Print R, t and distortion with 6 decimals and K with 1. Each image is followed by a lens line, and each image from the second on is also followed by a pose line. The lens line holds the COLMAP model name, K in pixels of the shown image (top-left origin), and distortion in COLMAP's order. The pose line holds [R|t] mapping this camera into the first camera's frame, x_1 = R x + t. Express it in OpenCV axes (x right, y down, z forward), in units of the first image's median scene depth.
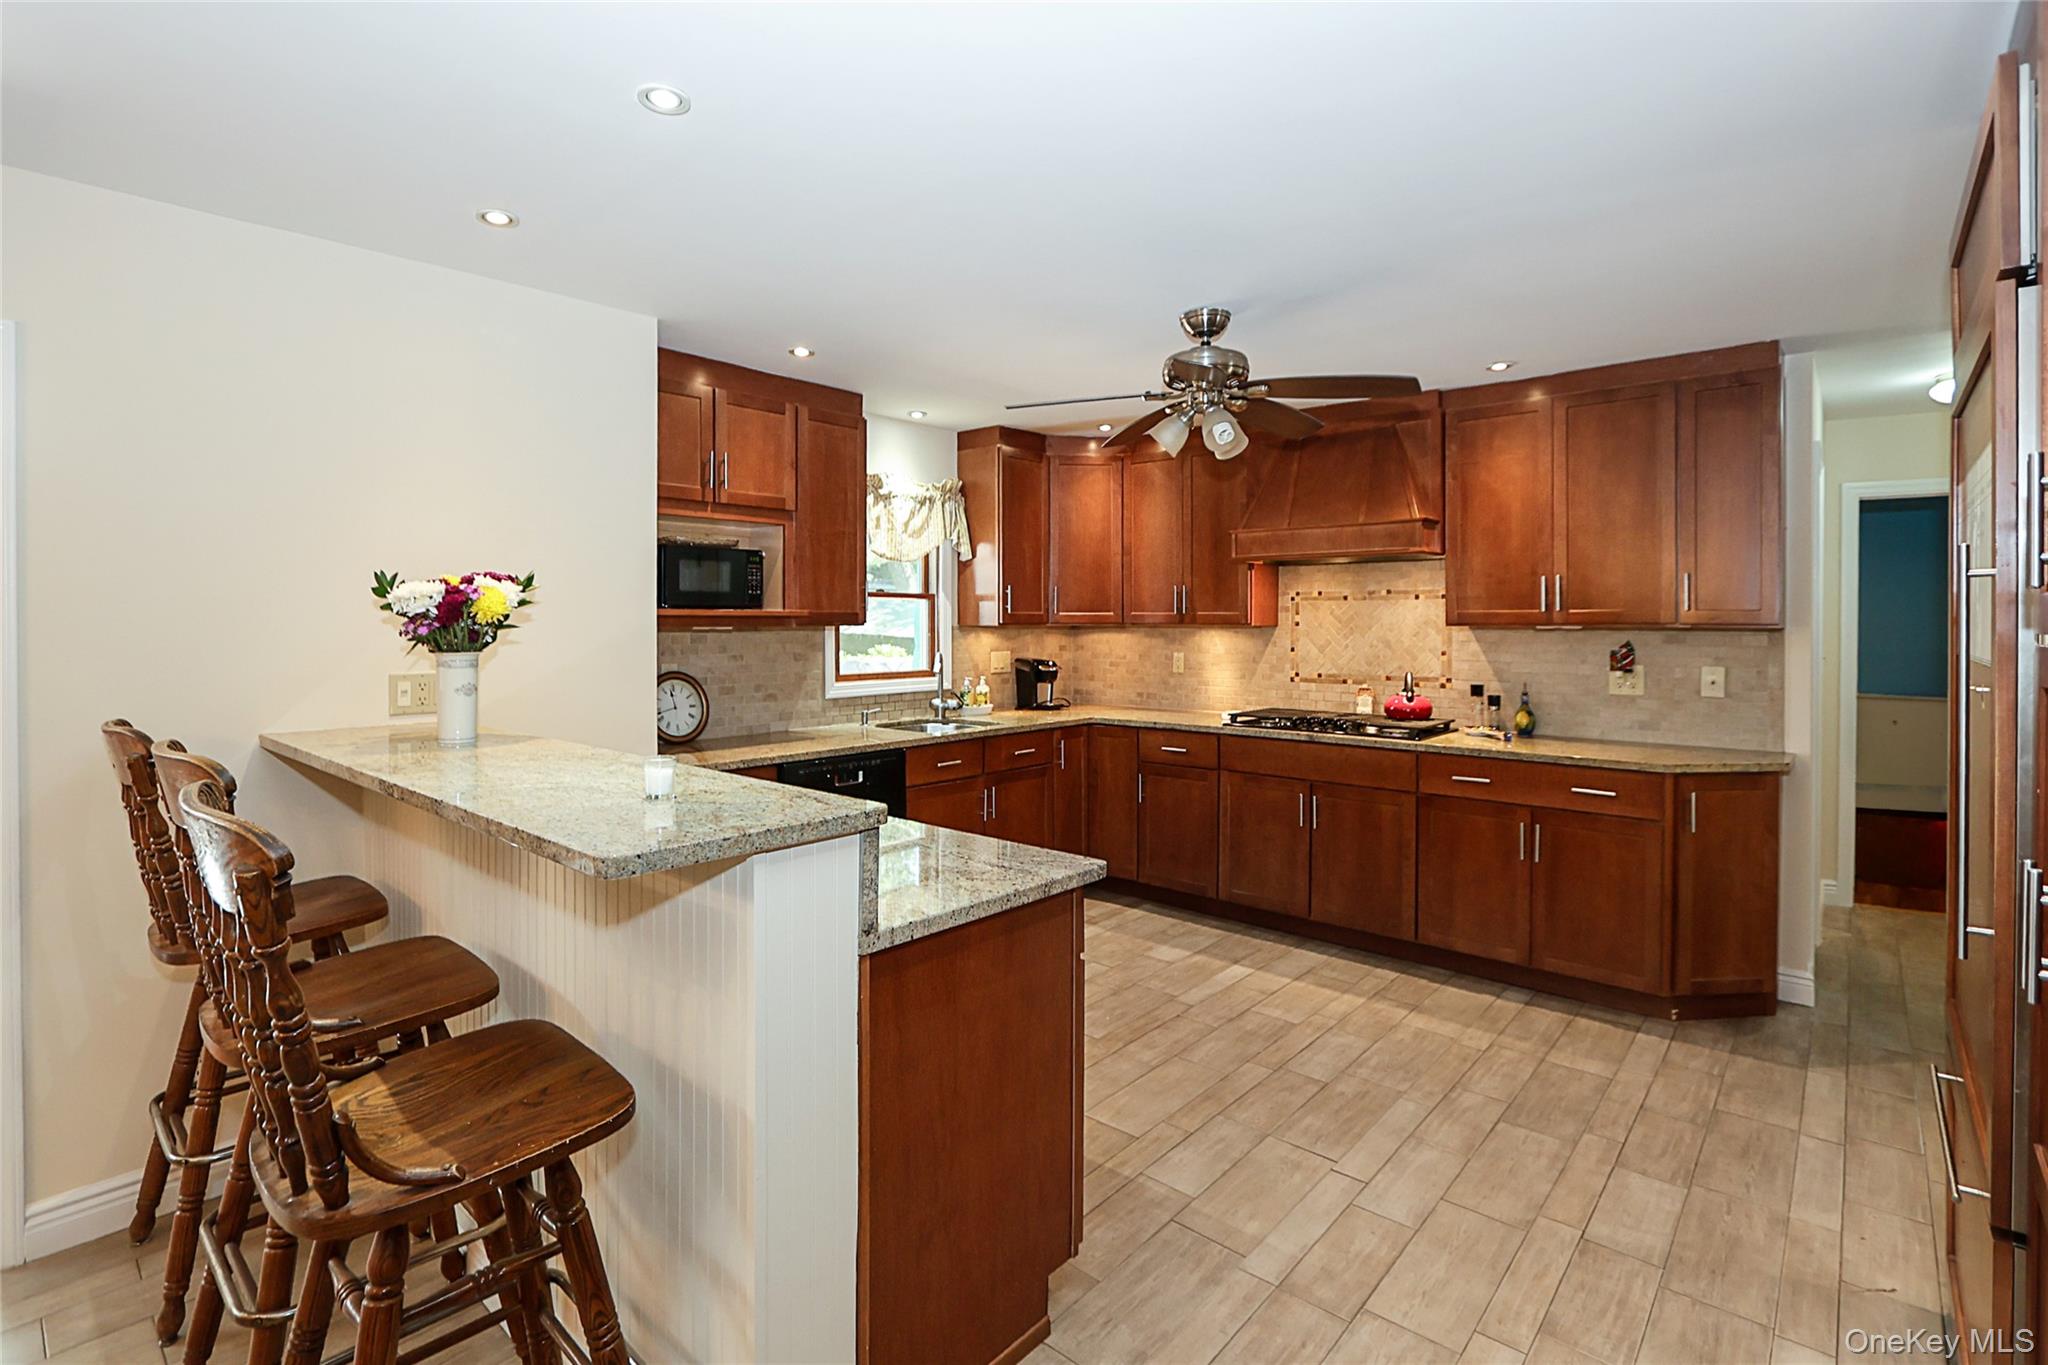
lens RADIAL K [[961.0, 0, 1017.2], [0, 961.0, 636.2], [0, 0, 1]] dist [-0.016793, 0.002089]
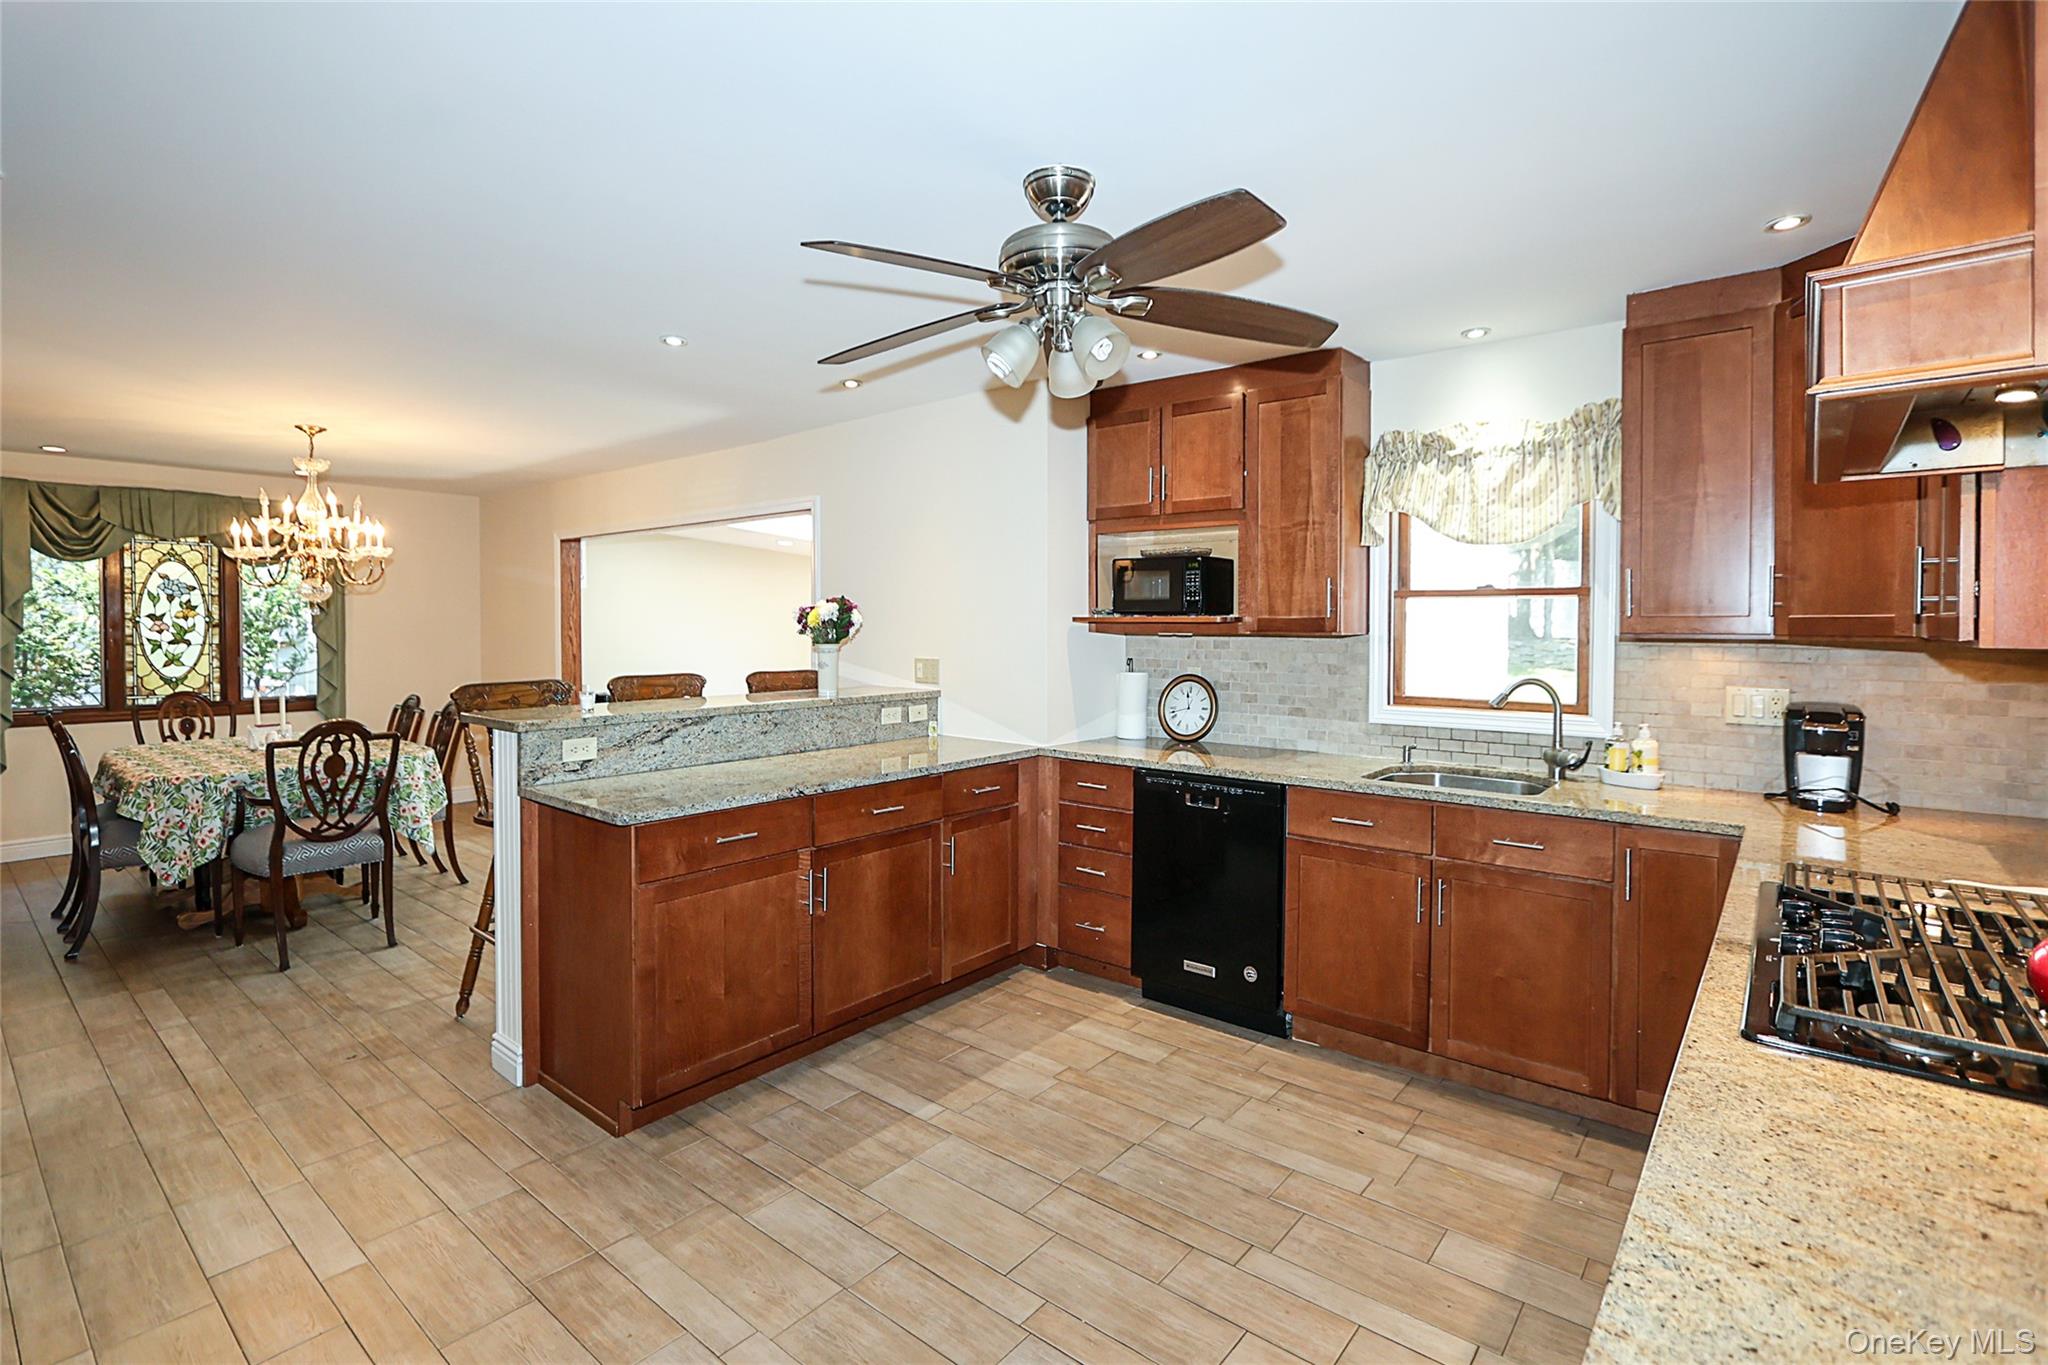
lens RADIAL K [[961.0, 0, 950.9], [0, 961.0, 638.9], [0, 0, 1]] dist [-0.016793, 0.002089]
pose [[0.000767, 0.016558, -0.999863, 0.632710], [-0.017280, 0.999714, 0.016542, -0.013970], [0.999850, 0.017265, 0.001053, 0.658549]]
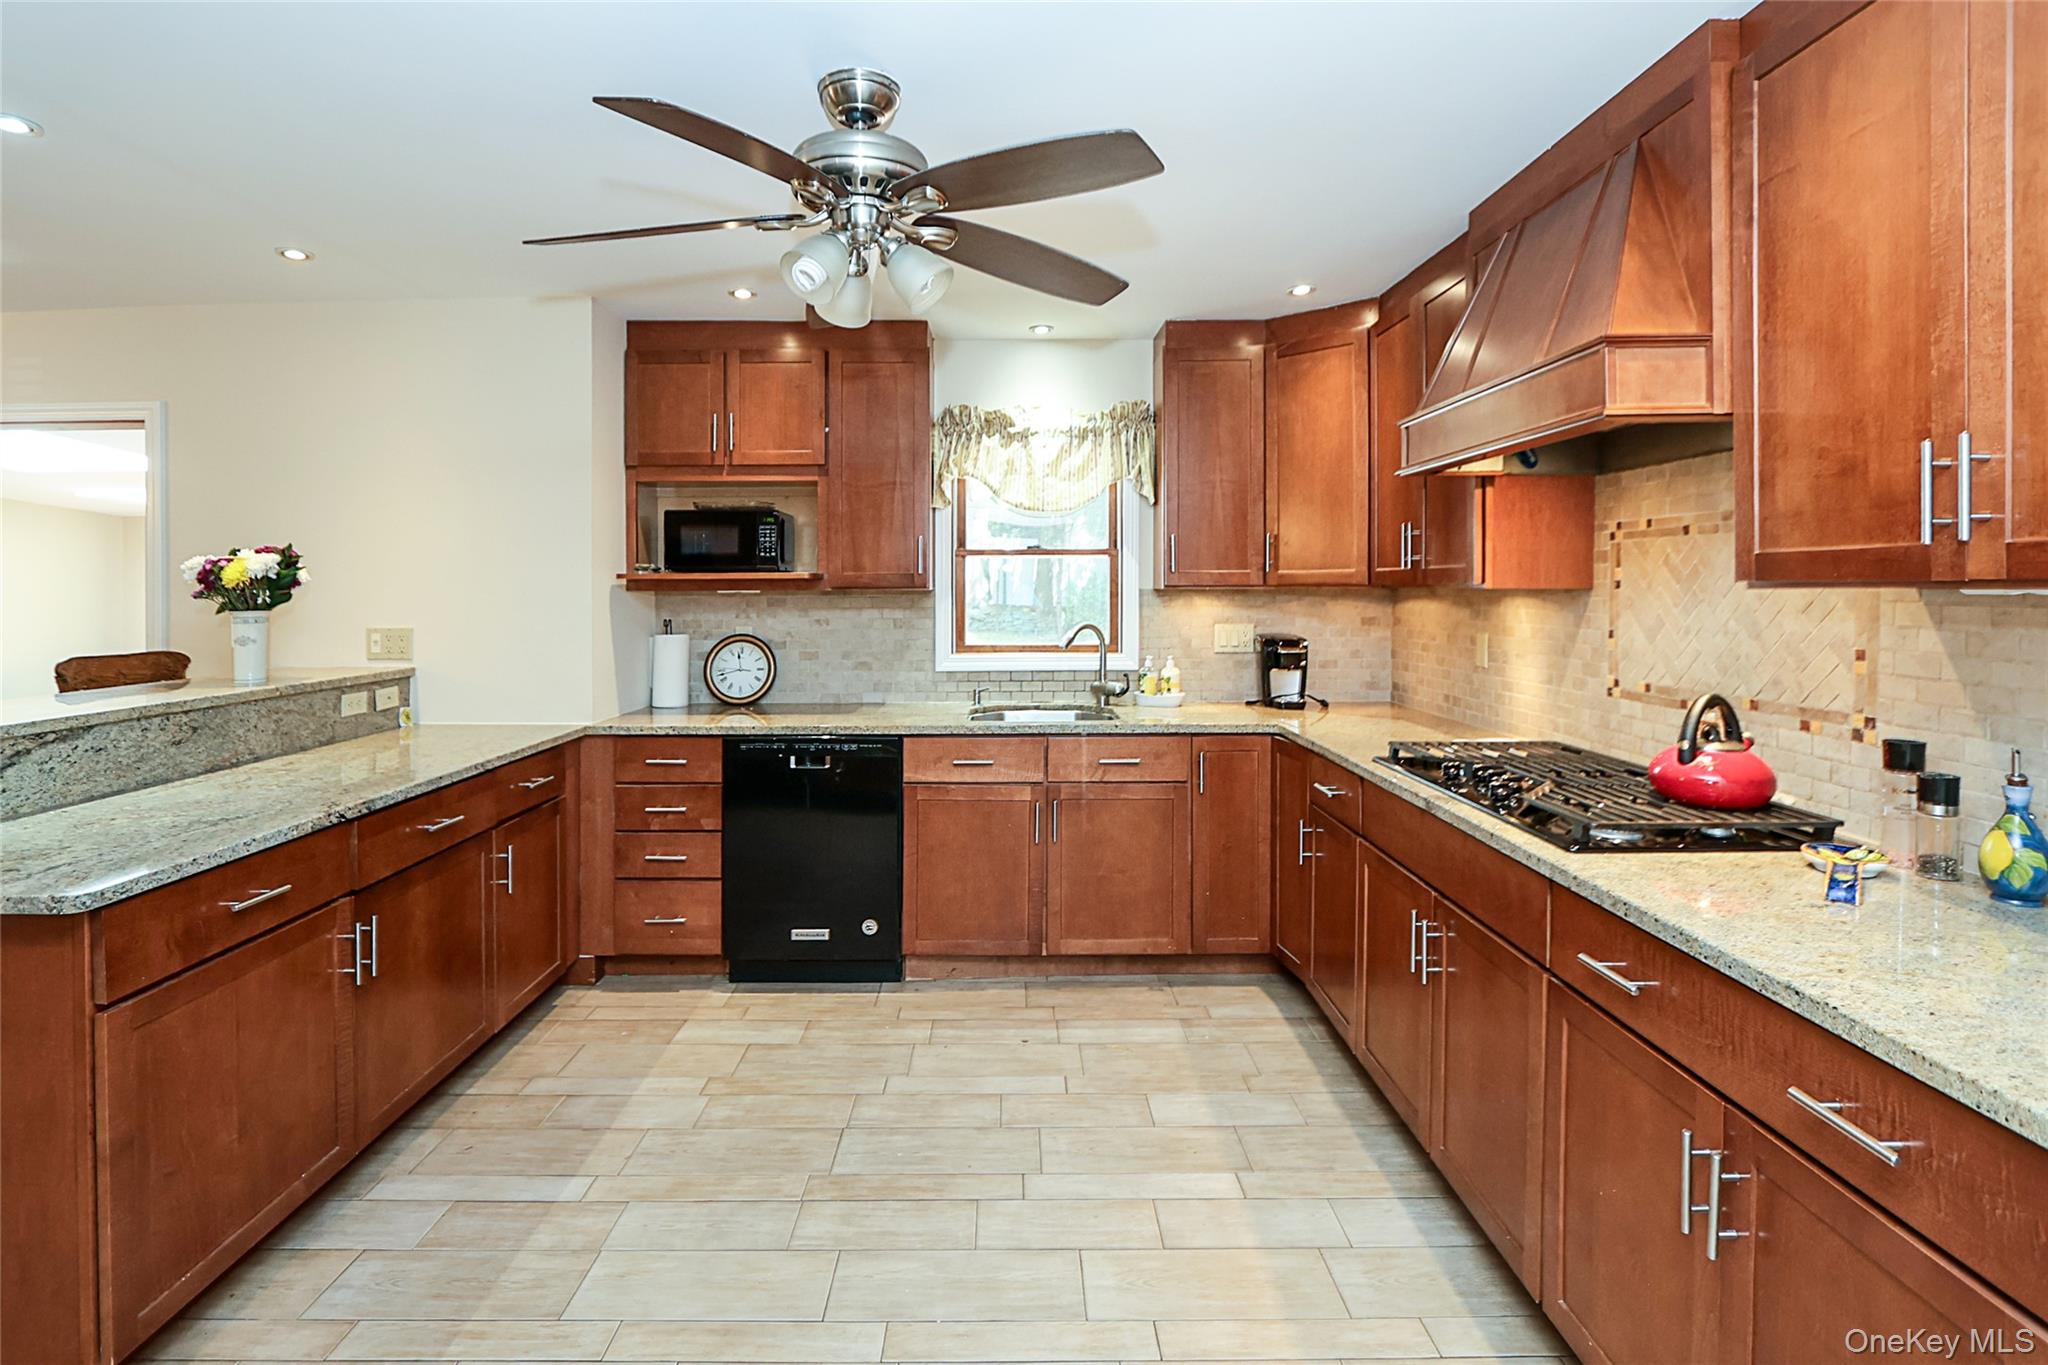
lens RADIAL K [[961.0, 0, 1001.4], [0, 961.0, 593.5], [0, 0, 1]] dist [-0.016793, 0.002089]
pose [[0.659720, 0.002292, -0.751508, 0.521069], [-0.008905, 0.999949, -0.004767, -0.003071], [0.751458, 0.009837, 0.659707, 0.471442]]
